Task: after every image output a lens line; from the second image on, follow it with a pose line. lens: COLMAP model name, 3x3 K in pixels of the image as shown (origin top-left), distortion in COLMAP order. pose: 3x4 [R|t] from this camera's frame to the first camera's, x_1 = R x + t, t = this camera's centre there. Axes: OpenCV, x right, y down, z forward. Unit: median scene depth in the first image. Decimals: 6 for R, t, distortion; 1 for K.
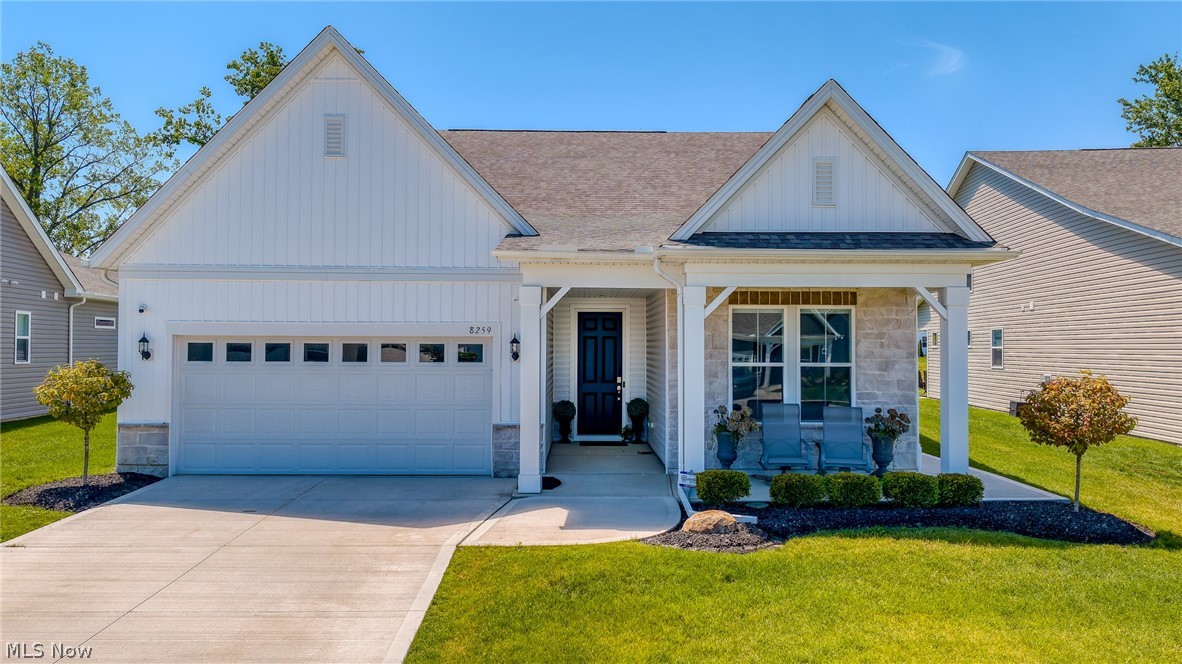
lens RADIAL K [[826.0, 0, 592.7], [0, 826.0, 331.9], [0, 0, 1]] dist [-0.010586, -0.000014]
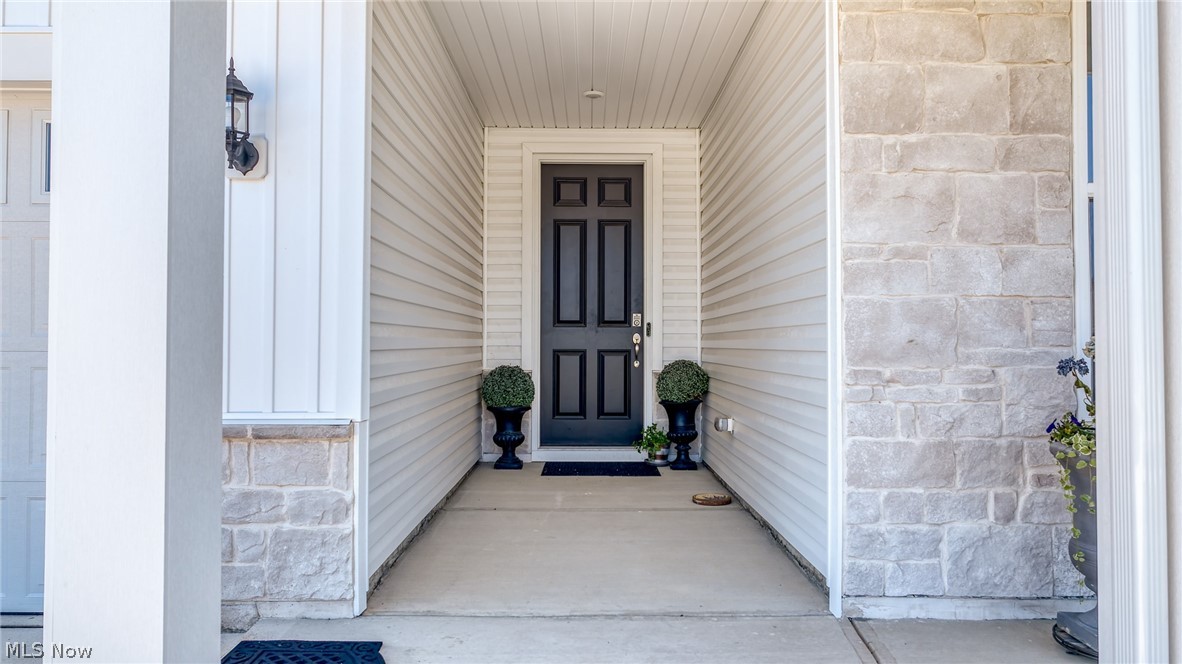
lens RADIAL K [[826.0, 0, 592.3], [0, 826.0, 333.5], [0, 0, 1]] dist [-0.010586, -0.000014]
pose [[0.999956, -0.002228, -0.009135, 0.012822], [0.002284, 0.999979, 0.006145, 0.064740], [0.009121, -0.006165, 0.999939, 0.586345]]
